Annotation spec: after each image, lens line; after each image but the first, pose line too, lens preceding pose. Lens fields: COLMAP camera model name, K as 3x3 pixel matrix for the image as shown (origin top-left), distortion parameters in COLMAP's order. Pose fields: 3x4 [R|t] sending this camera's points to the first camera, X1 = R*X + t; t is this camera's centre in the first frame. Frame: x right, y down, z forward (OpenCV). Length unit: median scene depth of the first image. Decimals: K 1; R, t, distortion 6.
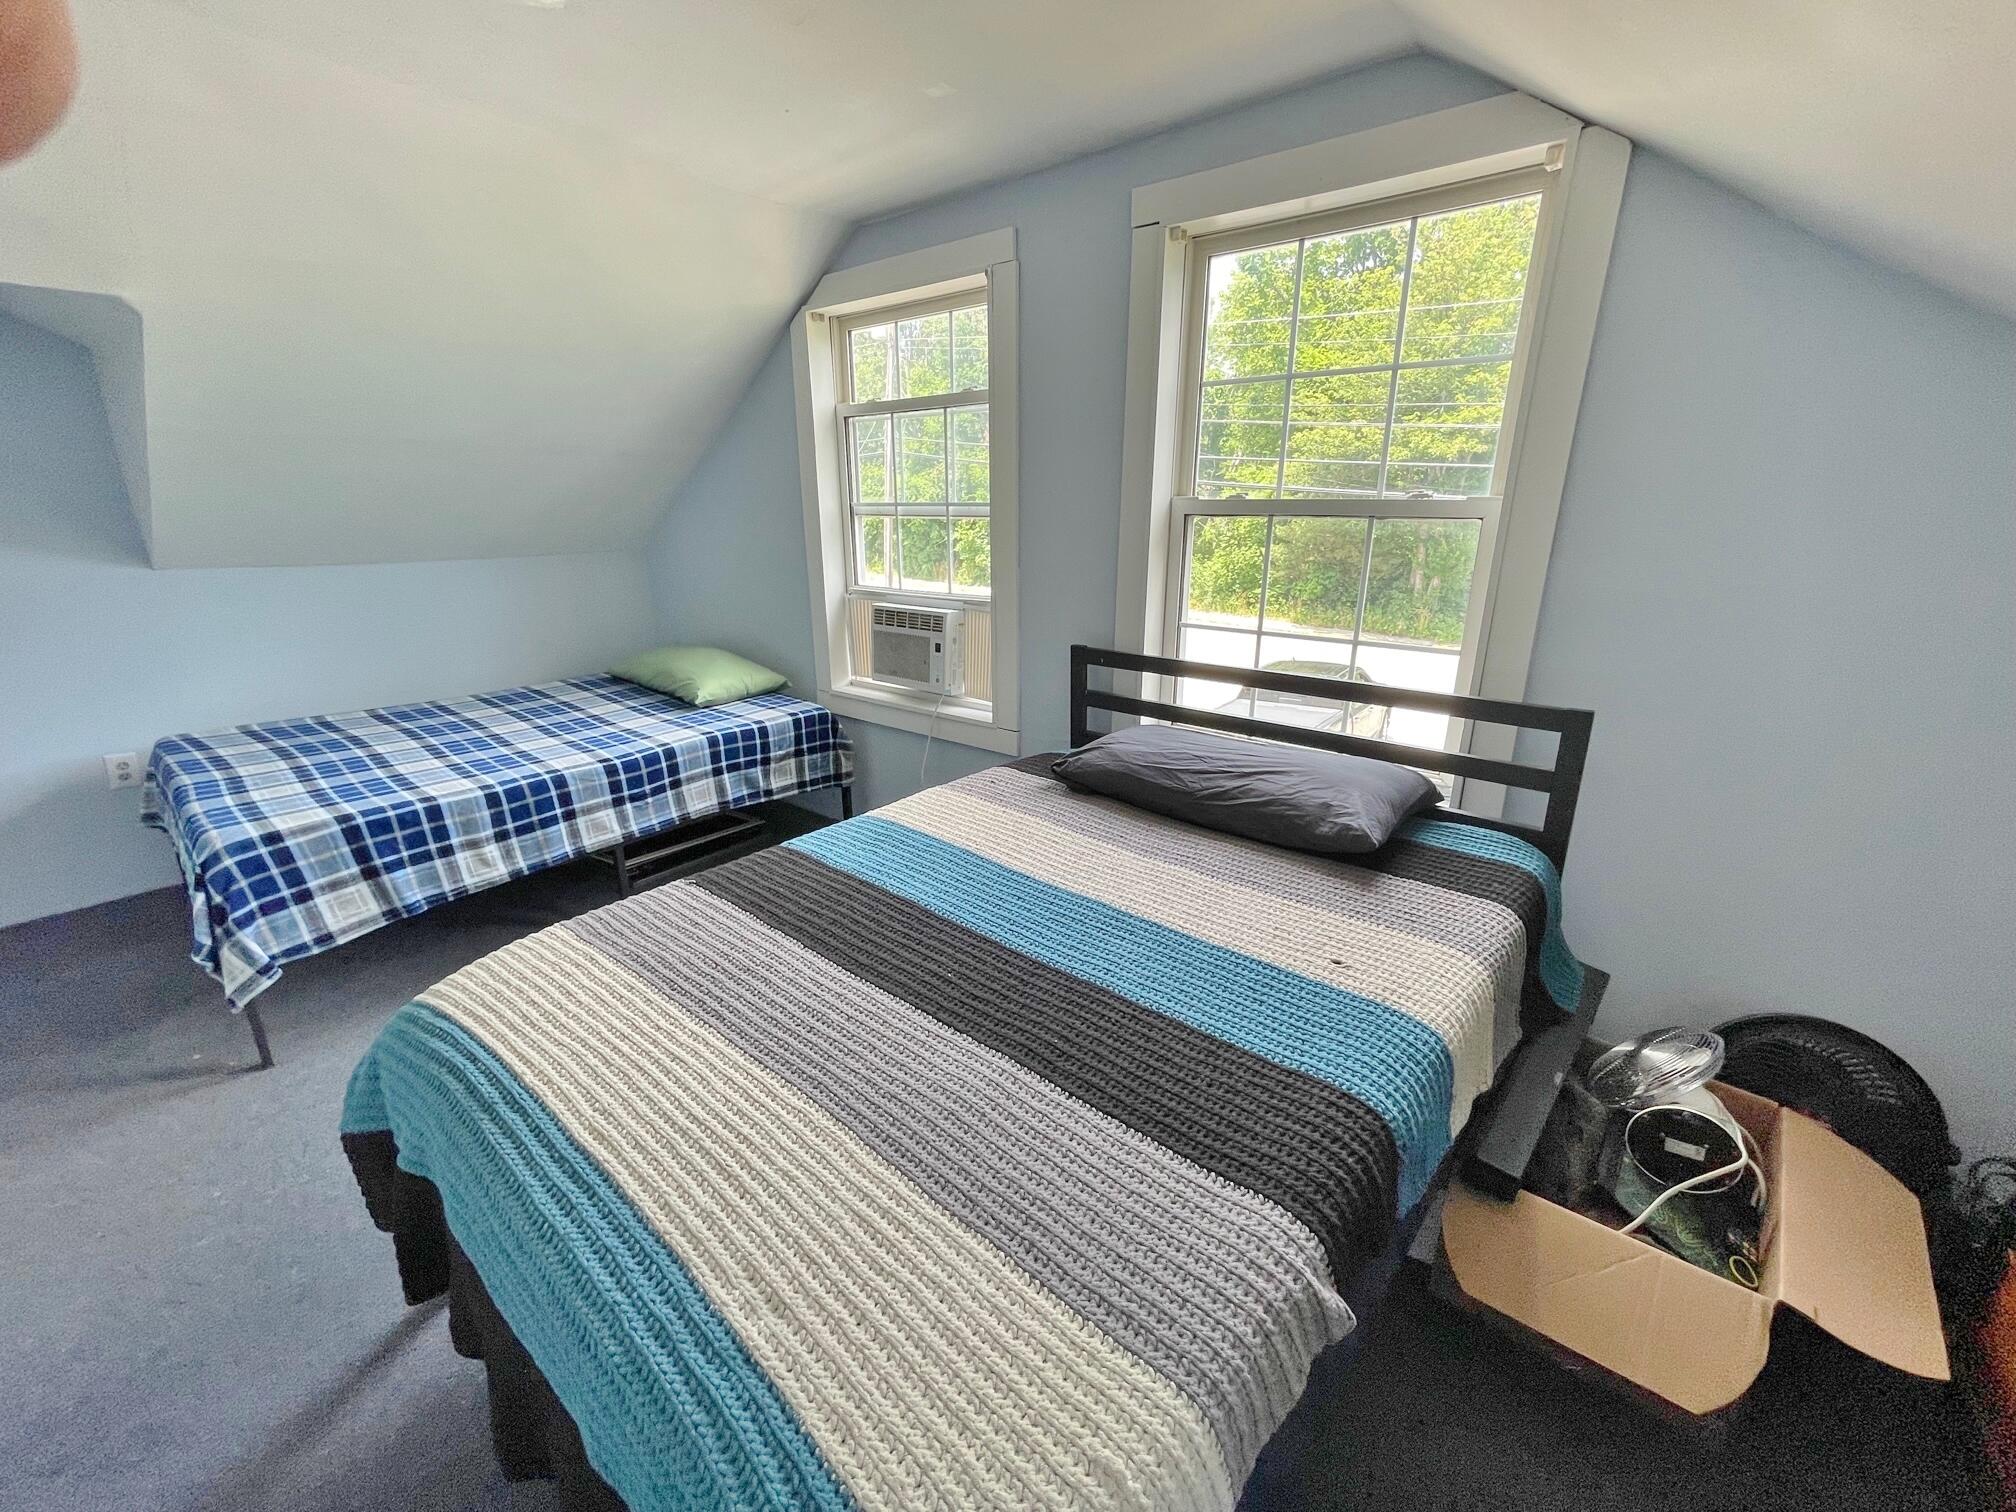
lens RADIAL K [[856.1, 0, 1008.0], [0, 856.1, 756.0], [0, 0, 1]] dist [0.000472, 0.000115]
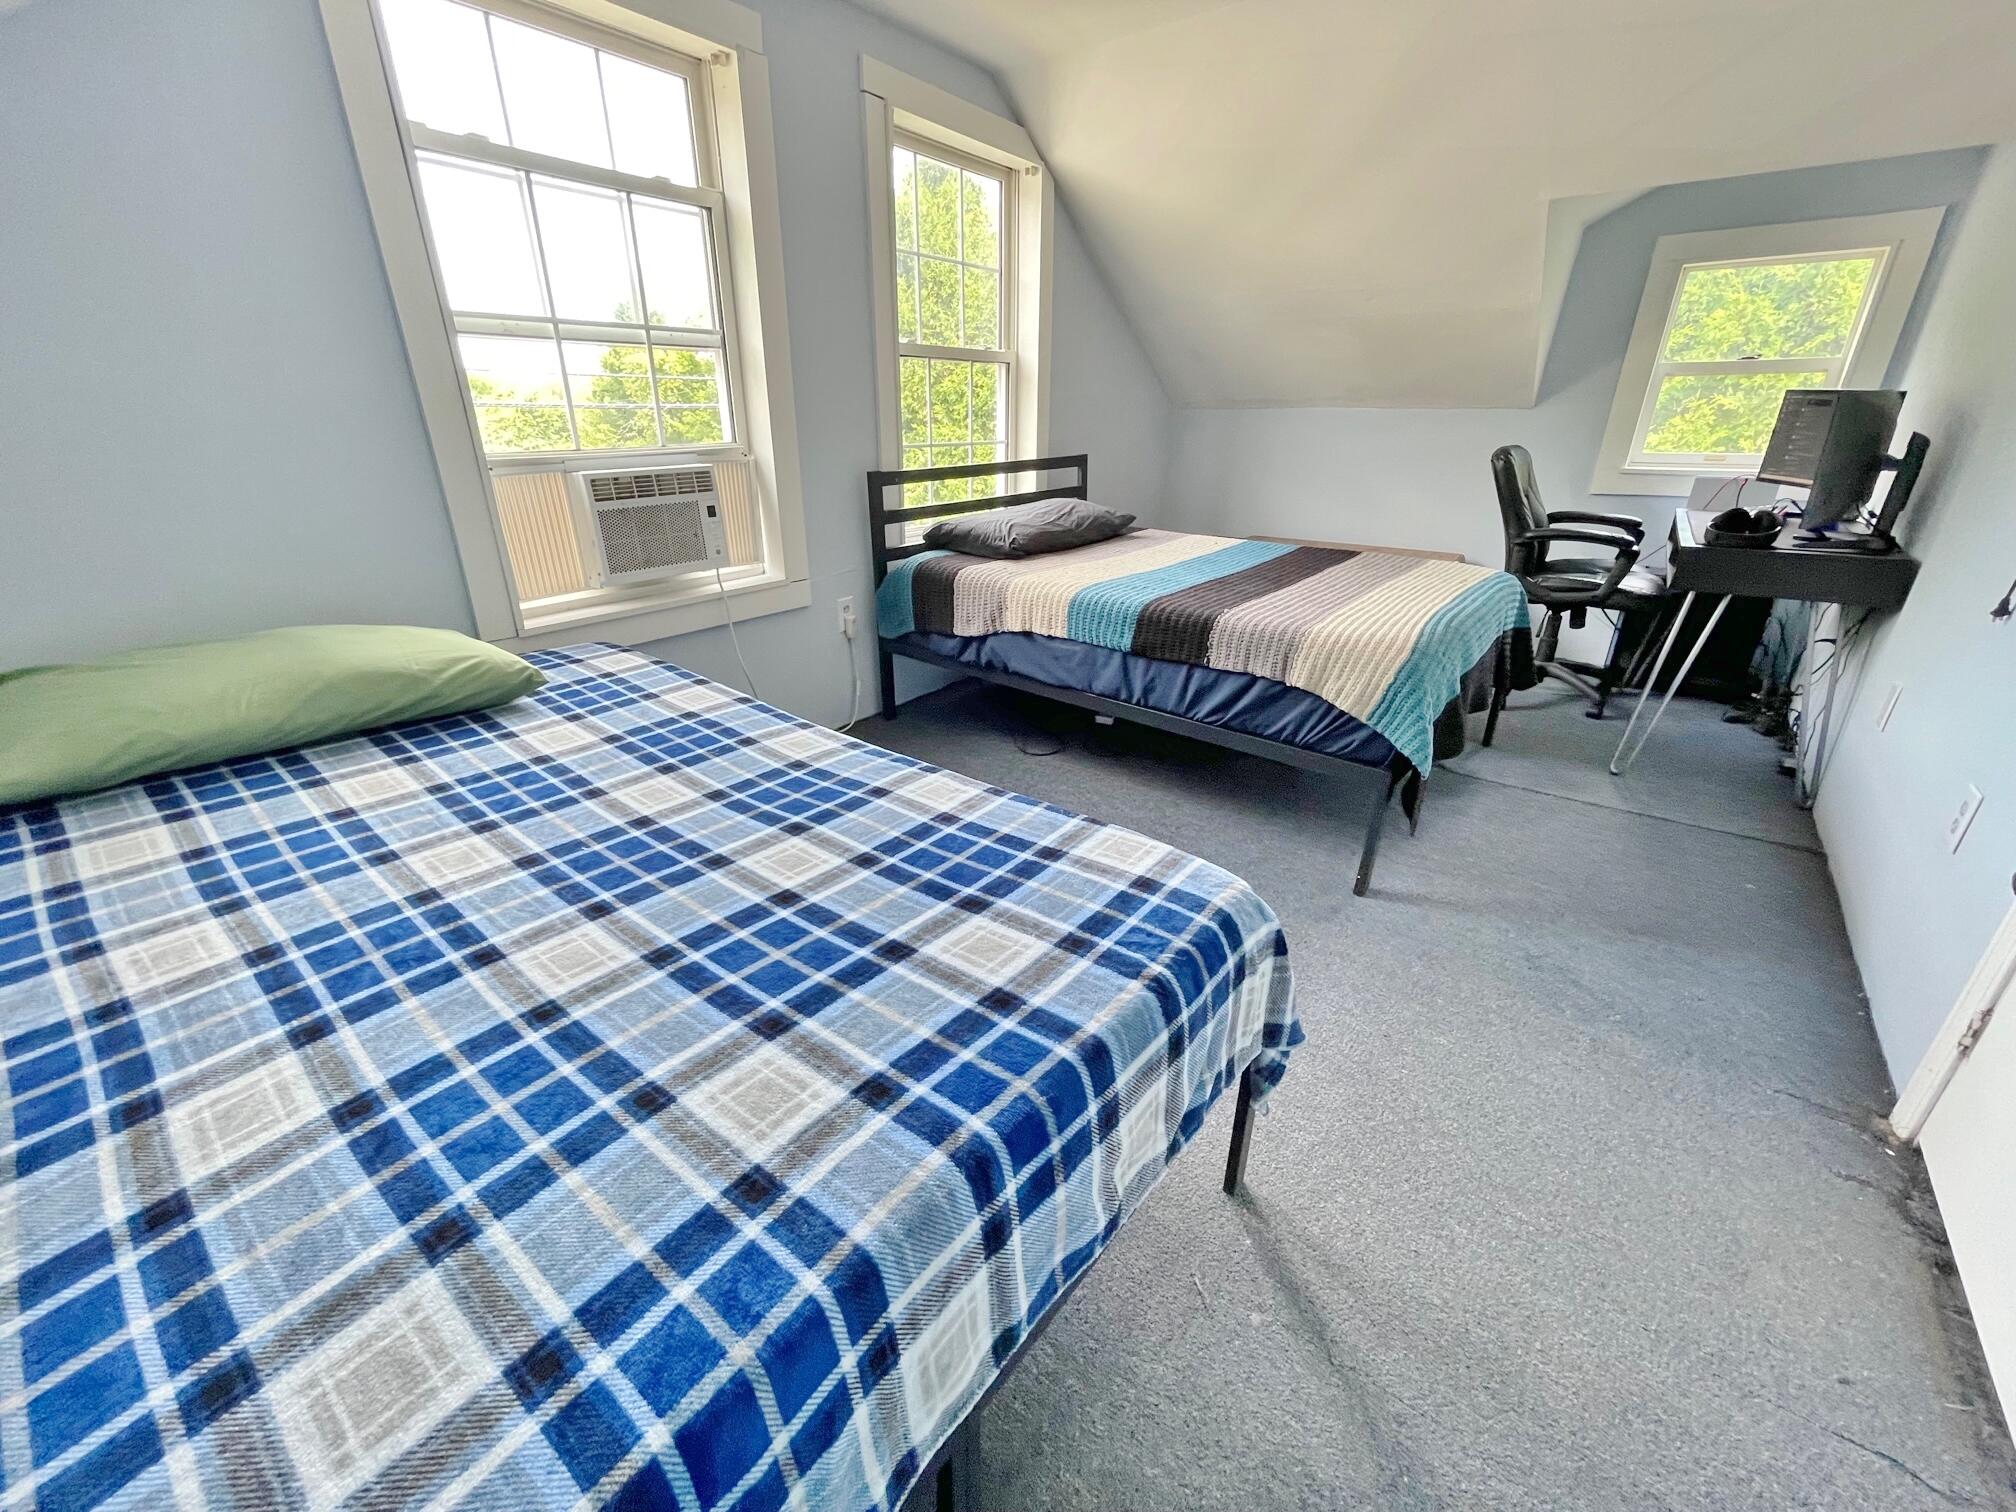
lens RADIAL K [[812.0, 0, 999.3], [0, 812.0, 756.8], [0, 0, 1]] dist [0.001126, 0.000213]
pose [[-0.058662, -0.394705, 0.916933, -0.977909], [0.281181, 0.874794, 0.394554, -0.159830], [-0.957860, 0.280969, 0.059666, 0.793662]]
